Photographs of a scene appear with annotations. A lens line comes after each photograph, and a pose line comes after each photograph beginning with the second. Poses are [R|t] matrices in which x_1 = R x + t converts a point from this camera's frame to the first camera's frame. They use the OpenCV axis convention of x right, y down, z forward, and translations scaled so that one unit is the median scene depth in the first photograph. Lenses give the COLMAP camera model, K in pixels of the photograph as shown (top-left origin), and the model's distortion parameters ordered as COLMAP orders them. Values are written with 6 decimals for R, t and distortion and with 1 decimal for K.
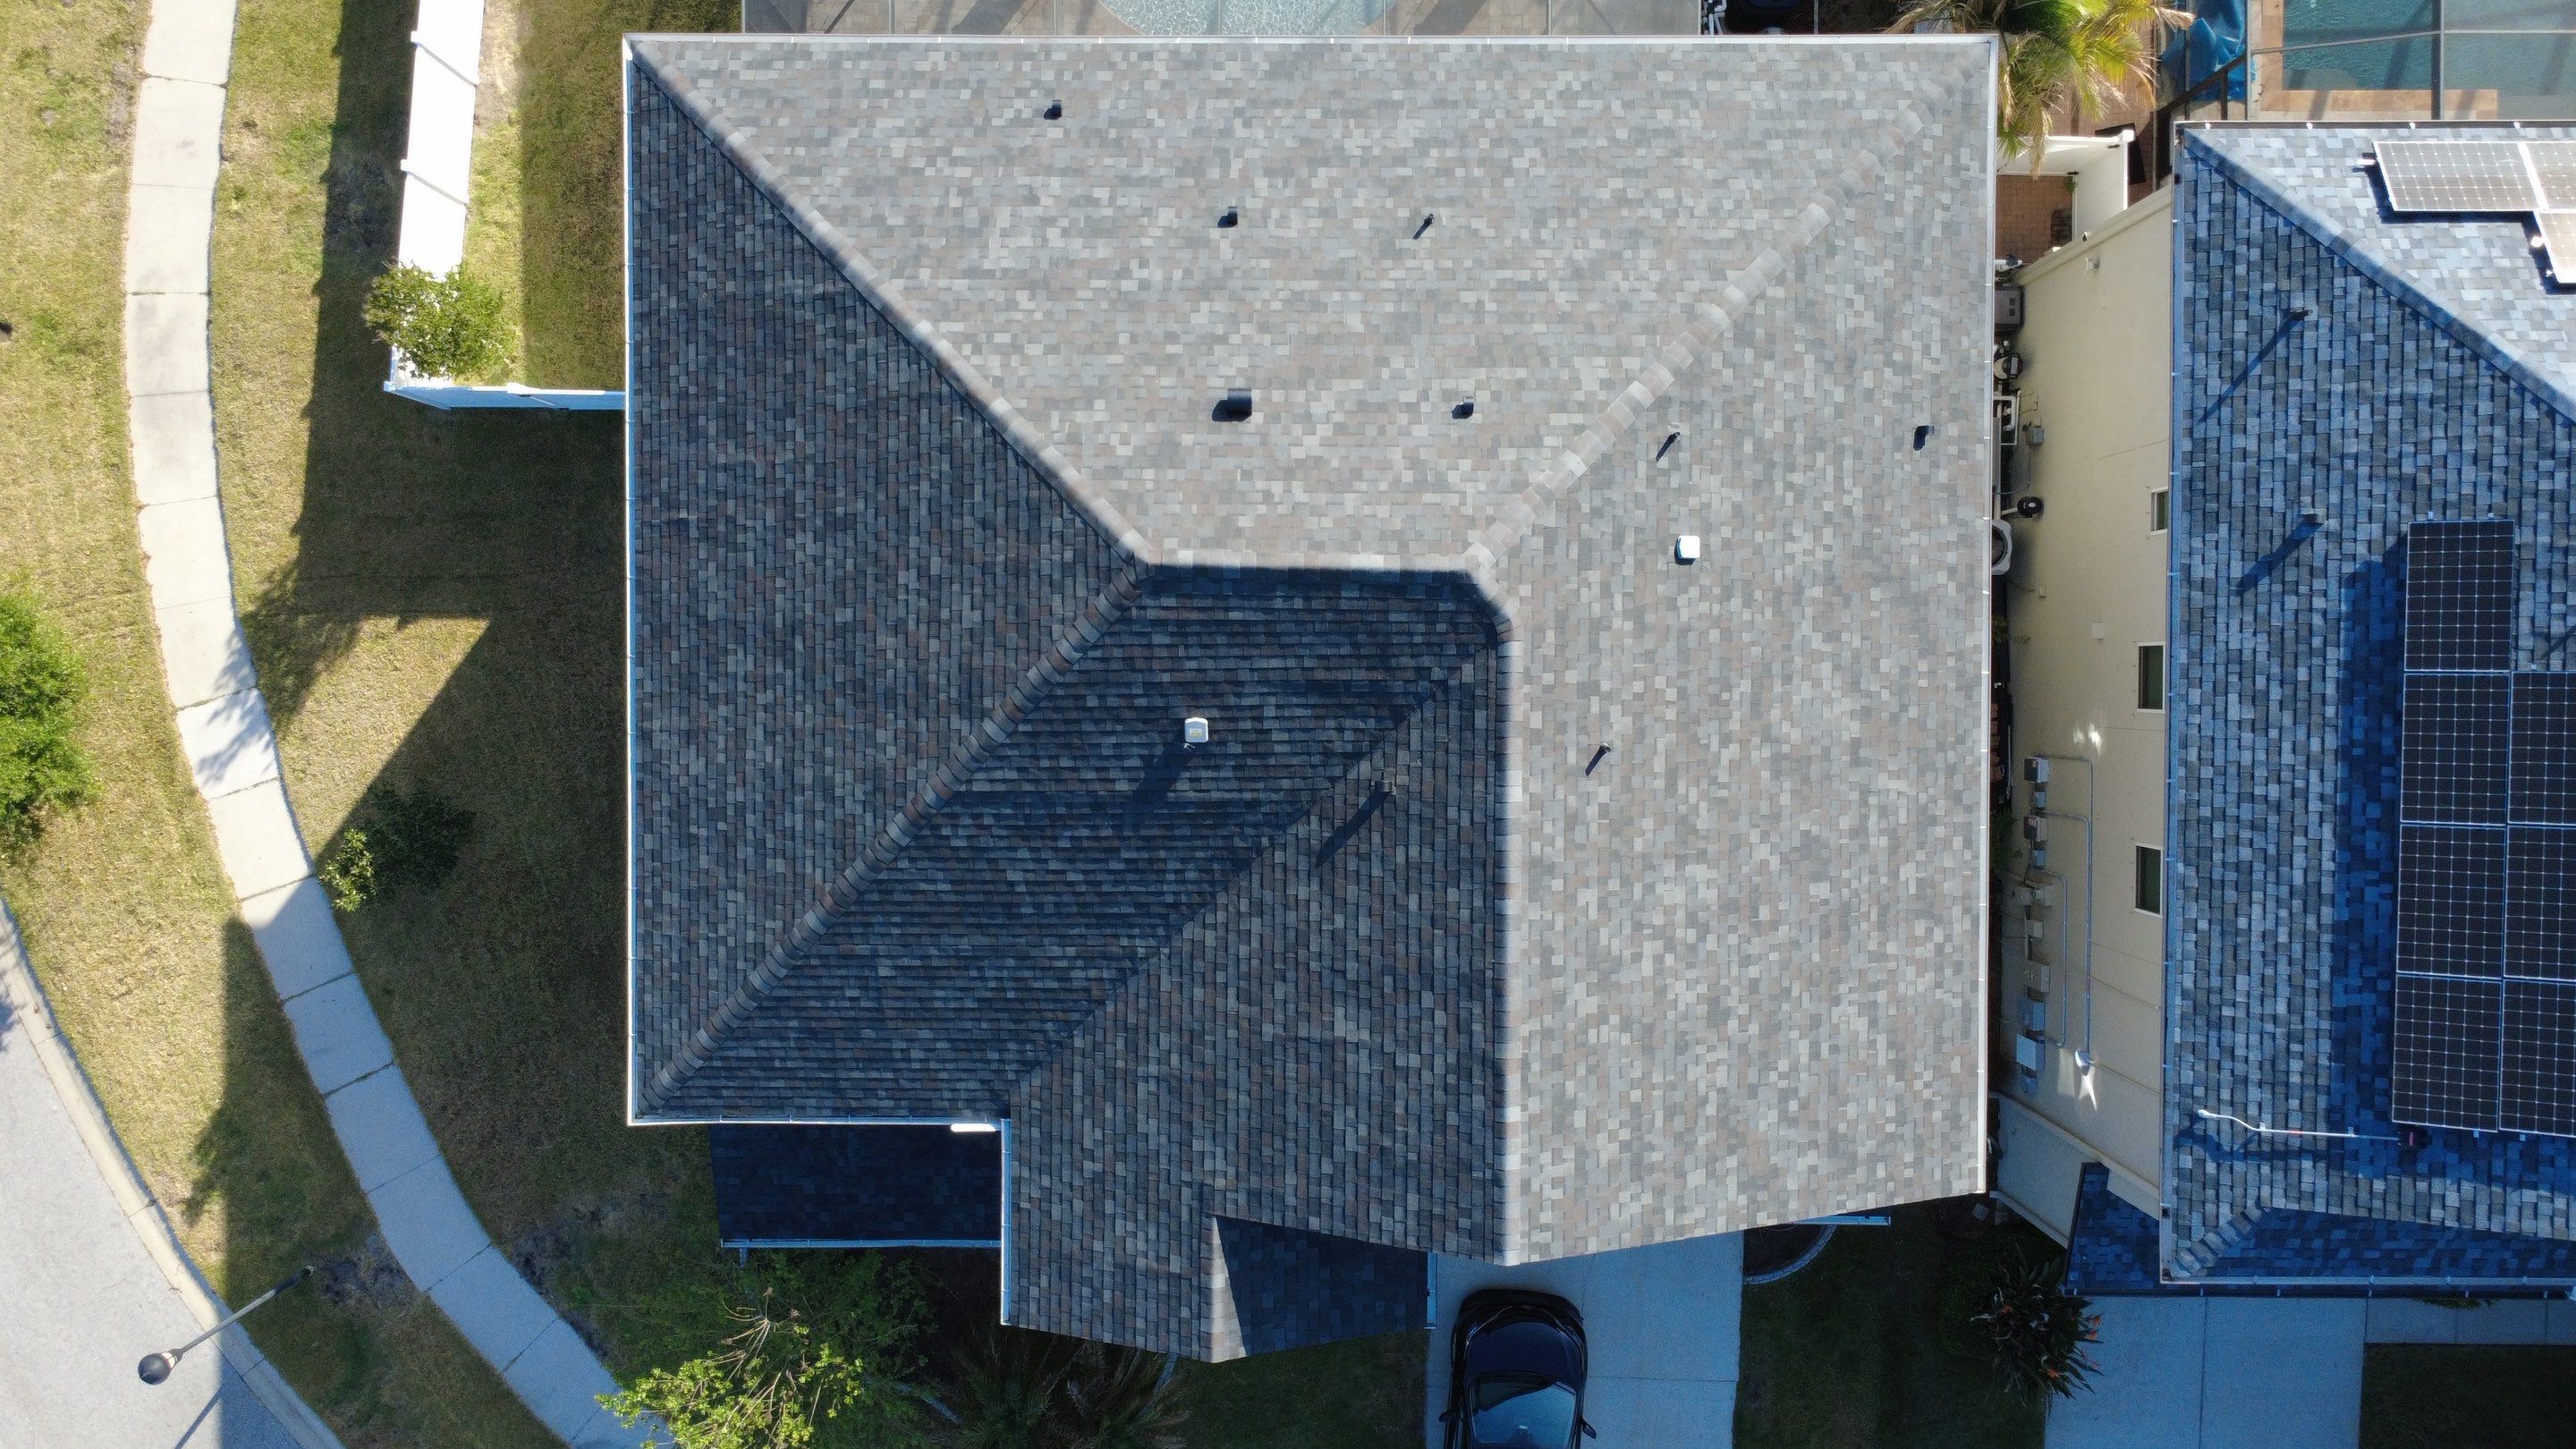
lens RADIAL K [[1866.6, 0, 1284.2], [0, 1866.6, 723.3], [0, 0, 1]] dist [-0.002622, 0.004993]
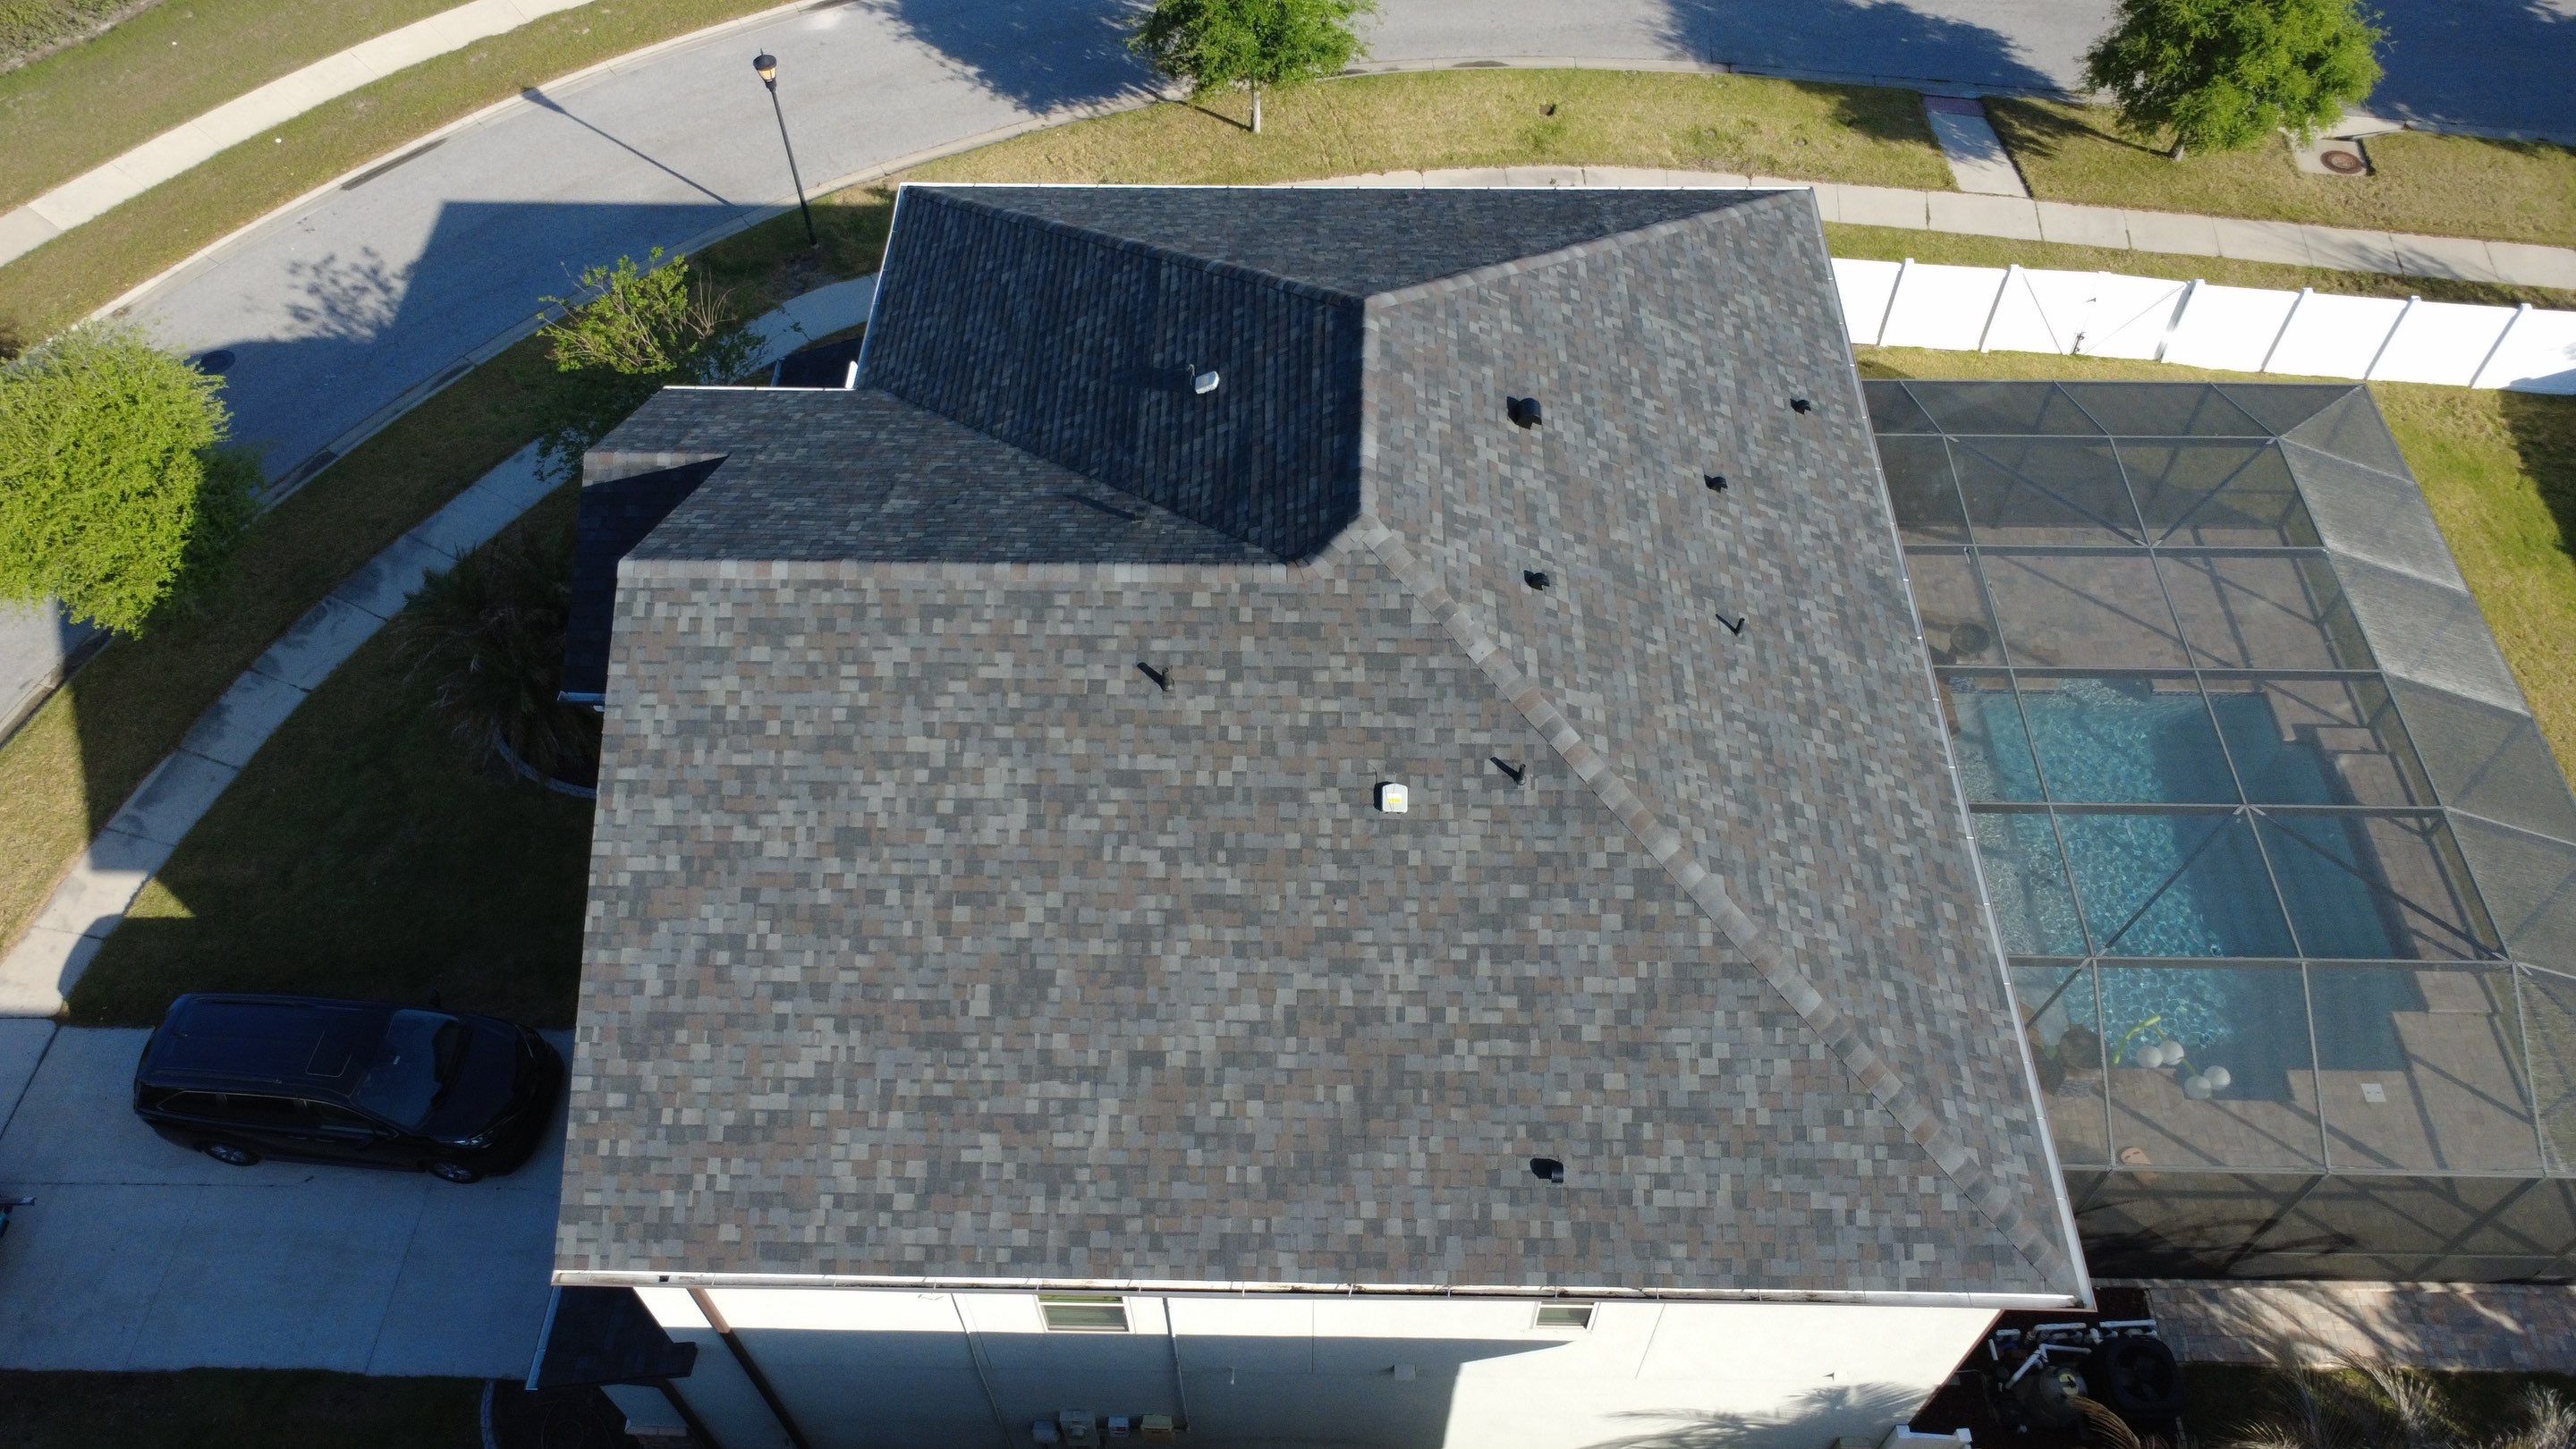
lens RADIAL K [[1866.6, 0, 1280.7], [0, 1866.6, 724.7], [0, 0, 1]] dist [-0.002622, 0.004993]
pose [[-0.018737, 0.791367, -0.611054, 0.677518], [-0.999757, -0.021946, 0.002235, -0.040287], [-0.011641, 0.610947, 0.791586, 0.277118]]
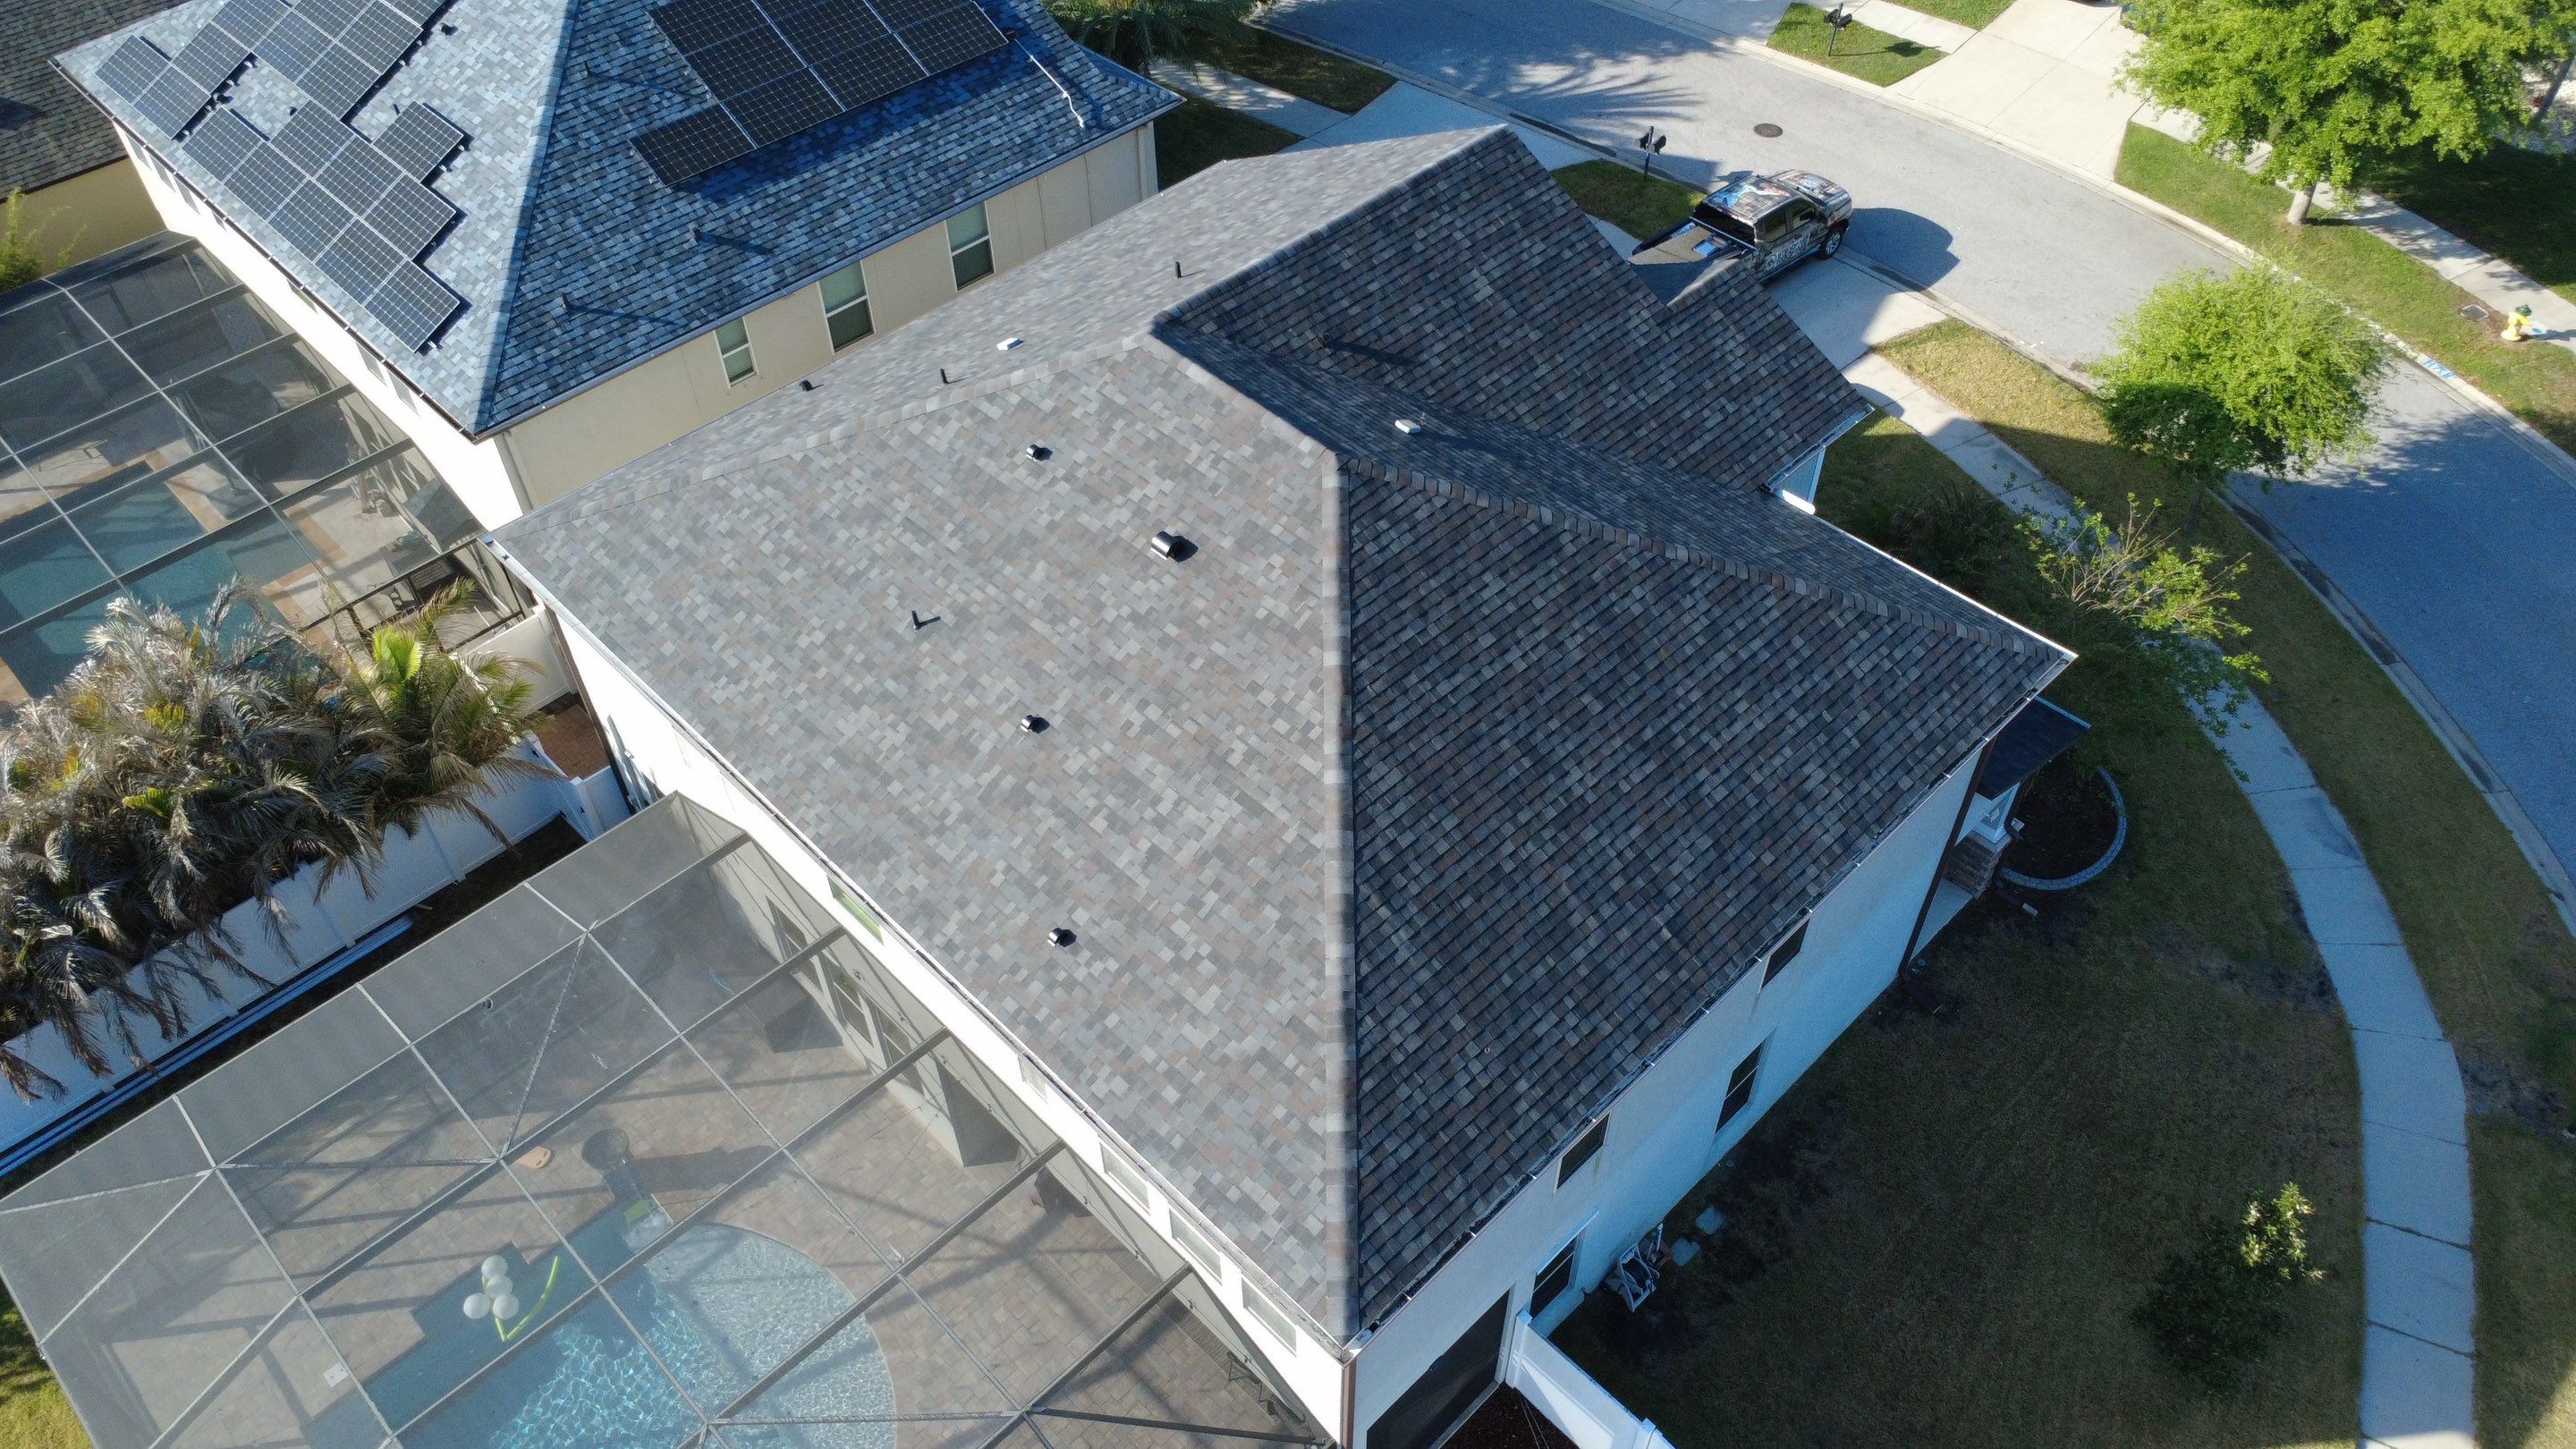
lens RADIAL K [[1866.6, 0, 1288.2], [0, 1866.6, 723.0], [0, 0, 1]] dist [-0.002622, 0.004993]
pose [[-0.702354, -0.504822, 0.501850, -0.608804], [0.711064, -0.530222, 0.461793, -0.619141], [0.032969, 0.681190, 0.731364, 0.268053]]
